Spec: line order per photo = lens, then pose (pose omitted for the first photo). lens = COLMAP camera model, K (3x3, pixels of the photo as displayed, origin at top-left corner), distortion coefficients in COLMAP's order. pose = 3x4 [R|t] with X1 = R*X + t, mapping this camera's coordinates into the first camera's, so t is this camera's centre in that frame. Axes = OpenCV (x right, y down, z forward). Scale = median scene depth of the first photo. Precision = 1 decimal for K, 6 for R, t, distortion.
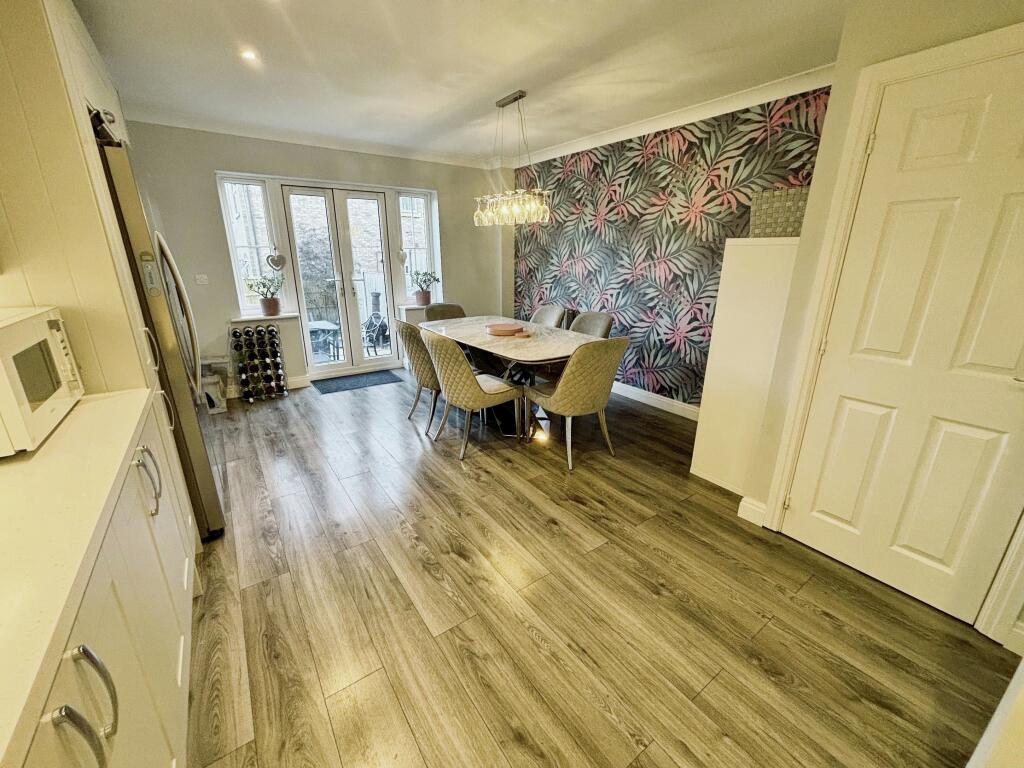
lens RADIAL K [[412.7, 0, 510.3], [0, 412.7, 382.2], [0, 0, 1]] dist [-0.002556, -0.000148]
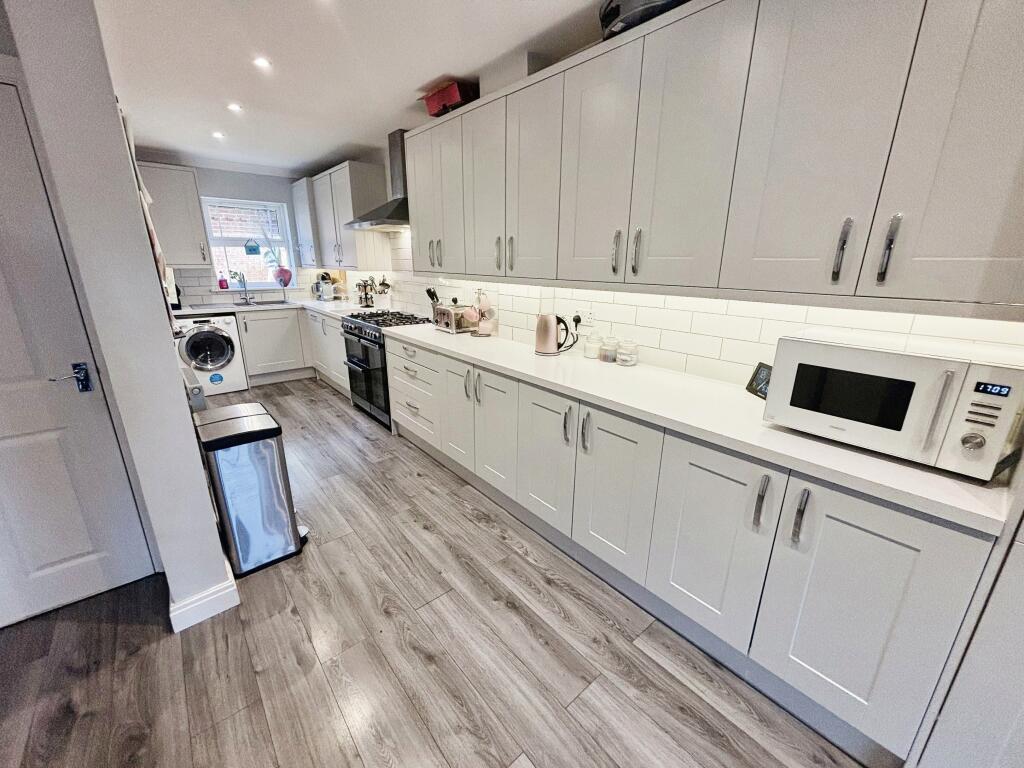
lens RADIAL K [[407.7, 0, 512.0], [0, 407.7, 384.0], [0, 0, 1]] dist [-0.001167, -0.000059]
pose [[-0.995869, 0.012646, -0.089915, -0.043640], [-0.040438, 0.824861, 0.563887, -0.189054], [0.081298, 0.565194, -0.820943, 0.543054]]
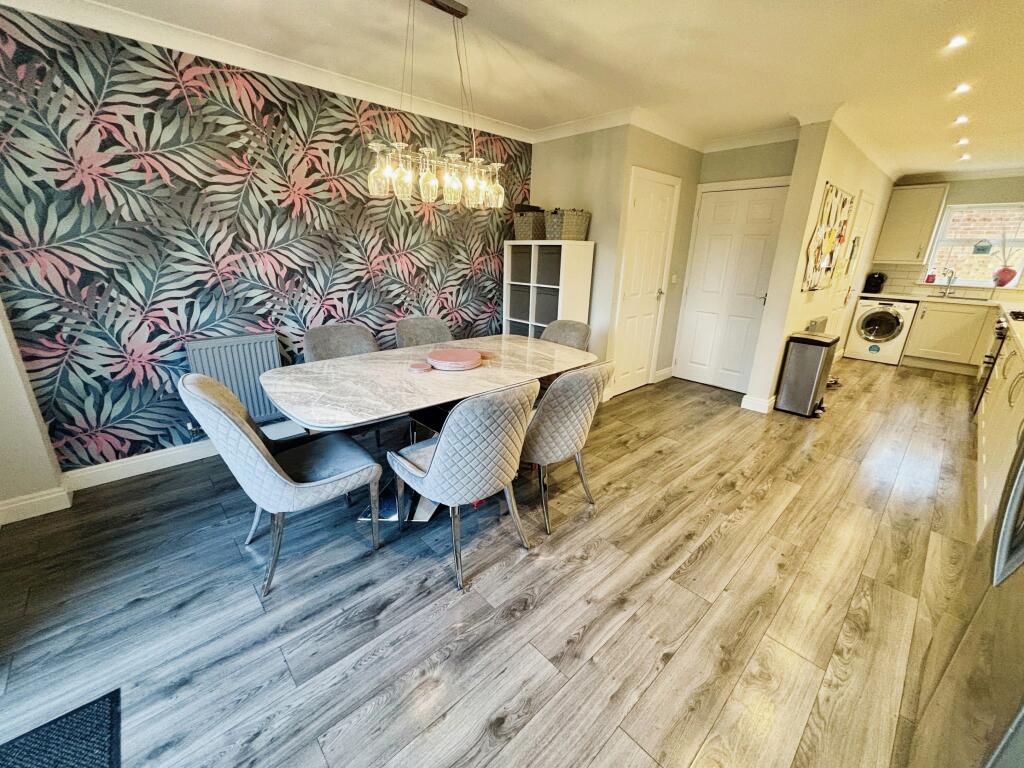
lens RADIAL K [[418.6, 0, 510.8], [0, 418.6, 380.6], [0, 0, 1]] dist [0.001731, 0.000349]
pose [[-0.135338, -0.303839, 0.943062, -0.654672], [0.272316, 0.903756, 0.330255, -0.285584], [-0.952643, 0.301507, -0.039573, 0.902775]]
